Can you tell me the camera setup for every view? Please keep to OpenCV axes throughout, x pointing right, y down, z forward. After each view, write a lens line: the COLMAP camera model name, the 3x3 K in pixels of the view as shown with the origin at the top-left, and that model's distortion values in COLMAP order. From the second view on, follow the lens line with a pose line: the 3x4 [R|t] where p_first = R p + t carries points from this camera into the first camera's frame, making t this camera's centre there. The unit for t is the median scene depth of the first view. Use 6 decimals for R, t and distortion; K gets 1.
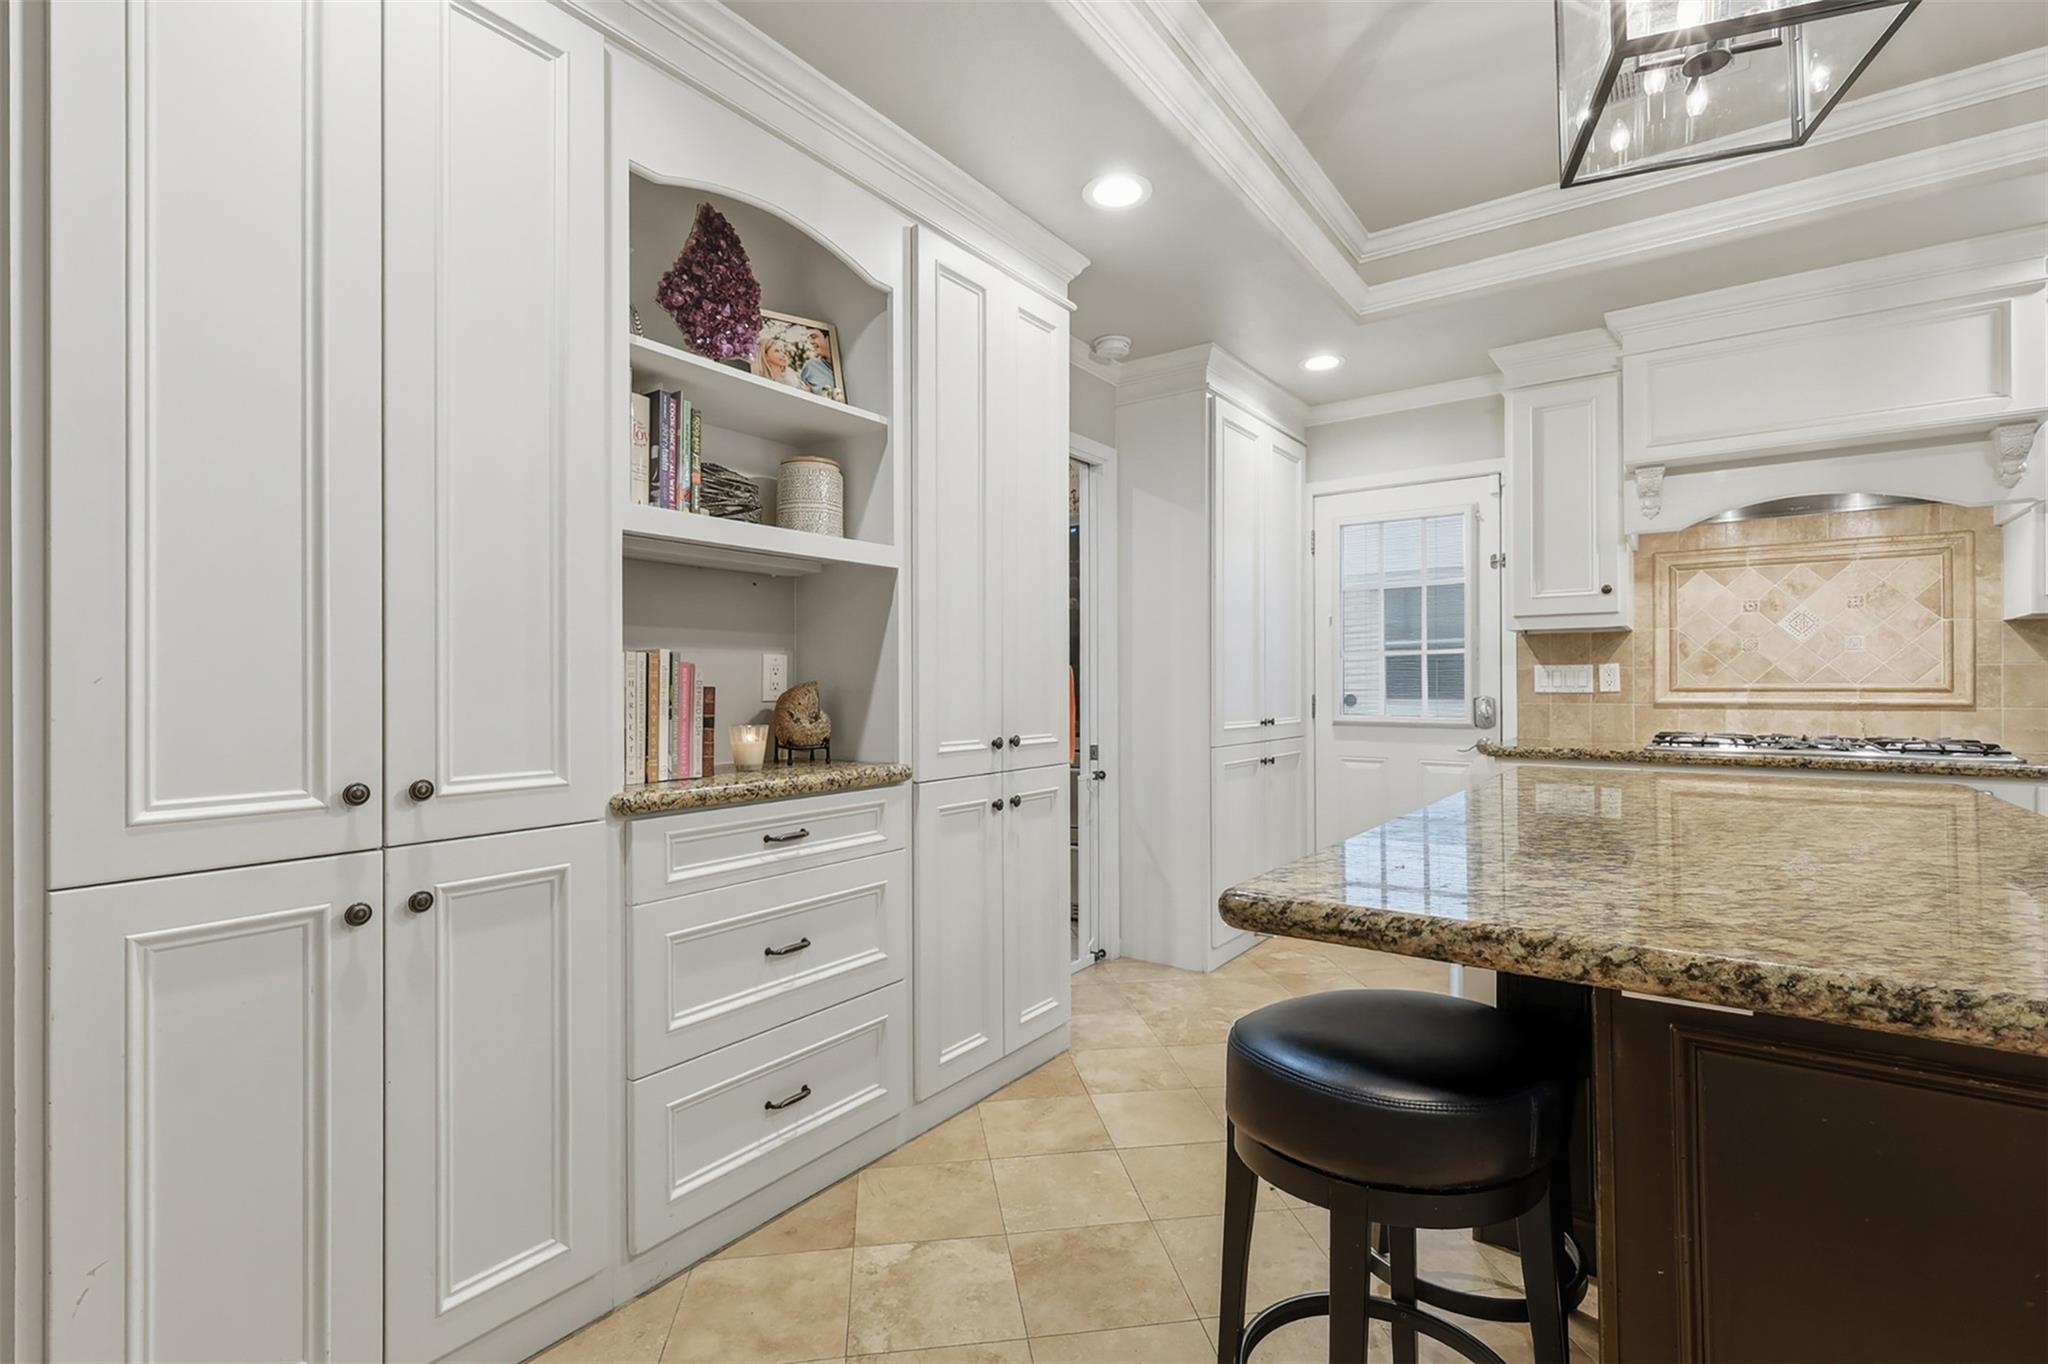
lens RADIAL K [[898.4, 0, 1032.7], [0, 898.4, 675.8], [0, 0, 1]] dist [-0.000398, 0.000193]
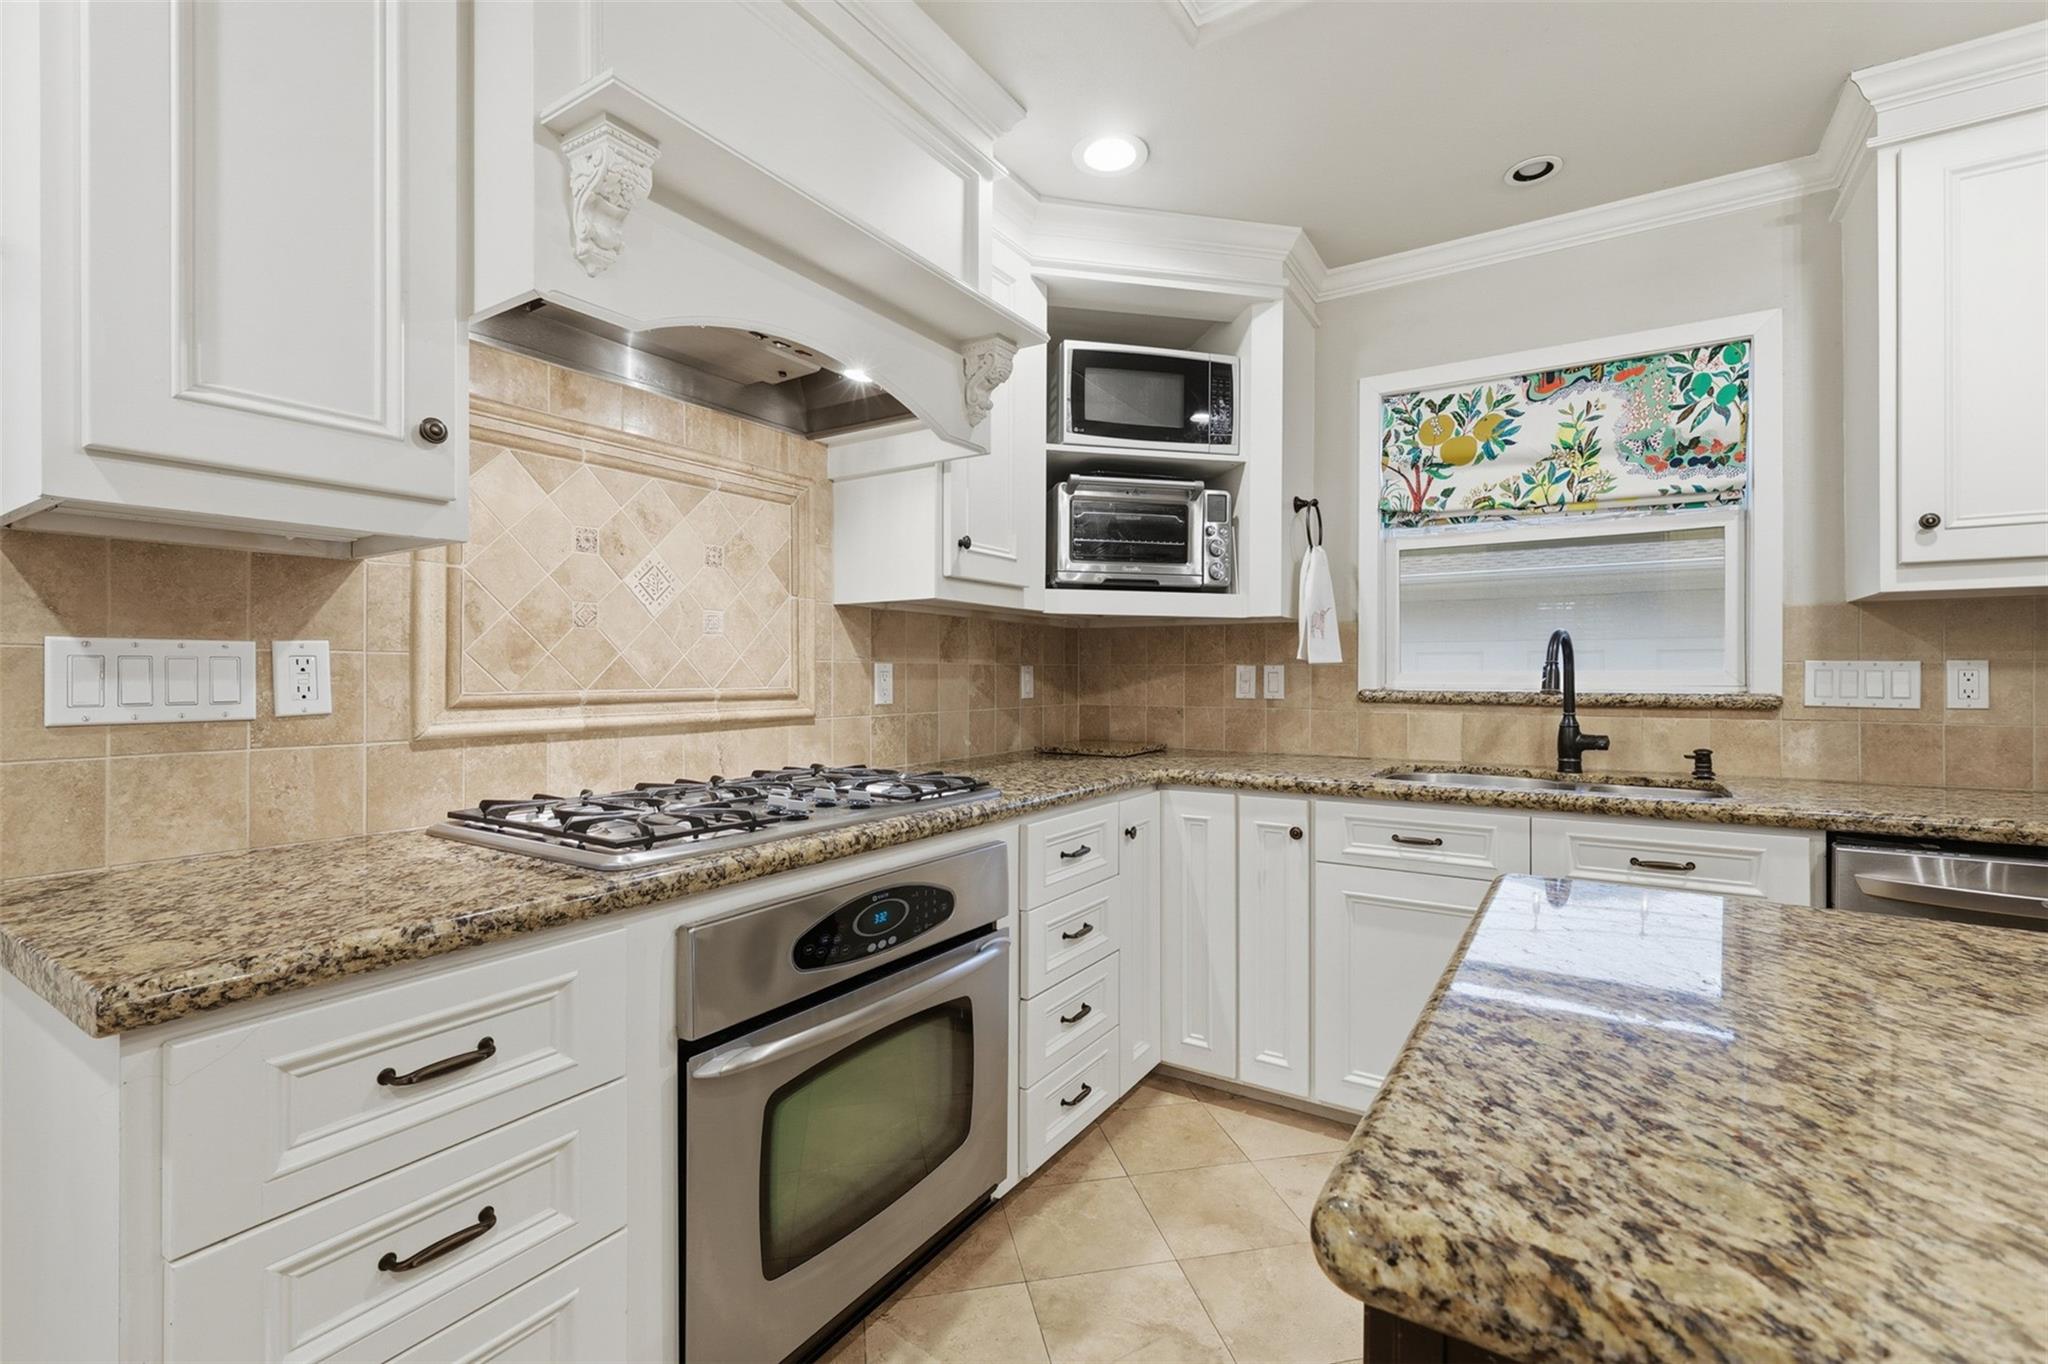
lens RADIAL K [[898.4, 0, 1034.8], [0, 898.4, 680.4], [0, 0, 1]] dist [-0.000398, 0.000193]
pose [[-0.066393, -0.001260, 0.997793, 0.264276], [-0.006016, 0.999982, 0.000863, 0.001249], [-0.997775, -0.005945, -0.066399, 0.771644]]
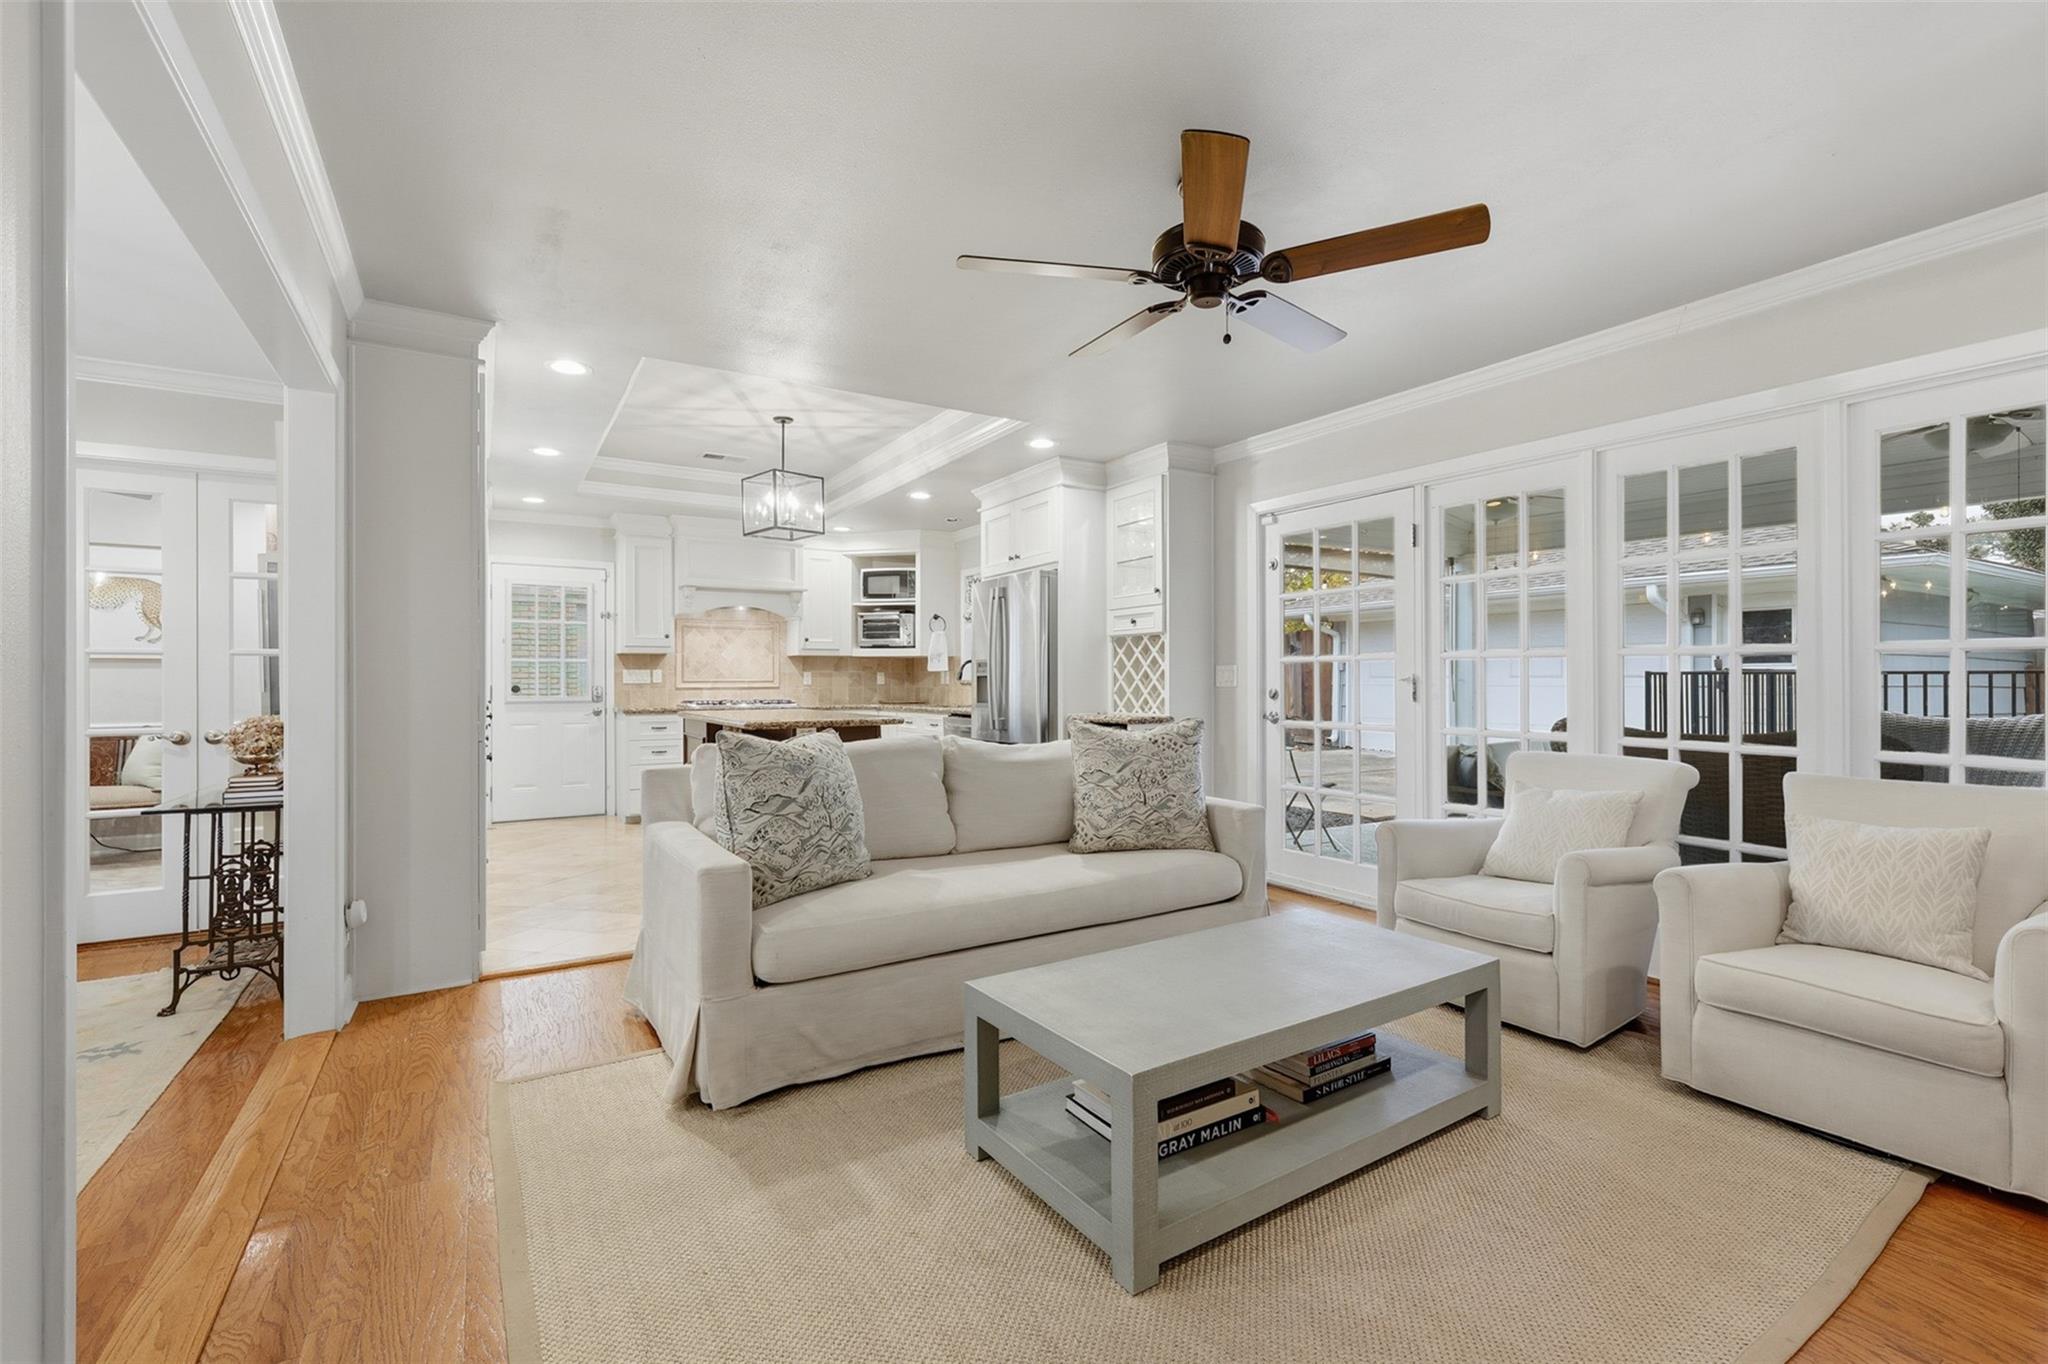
lens RADIAL K [[898.4, 0, 1021.0], [0, 898.4, 679.9], [0, 0, 1]] dist [-0.000398, 0.000193]
pose [[0.381534, 0.004268, 0.924345, -1.050038], [-0.004829, 0.999985, -0.002624, 0.012975], [-0.924342, -0.003463, 0.381549, -0.633802]]
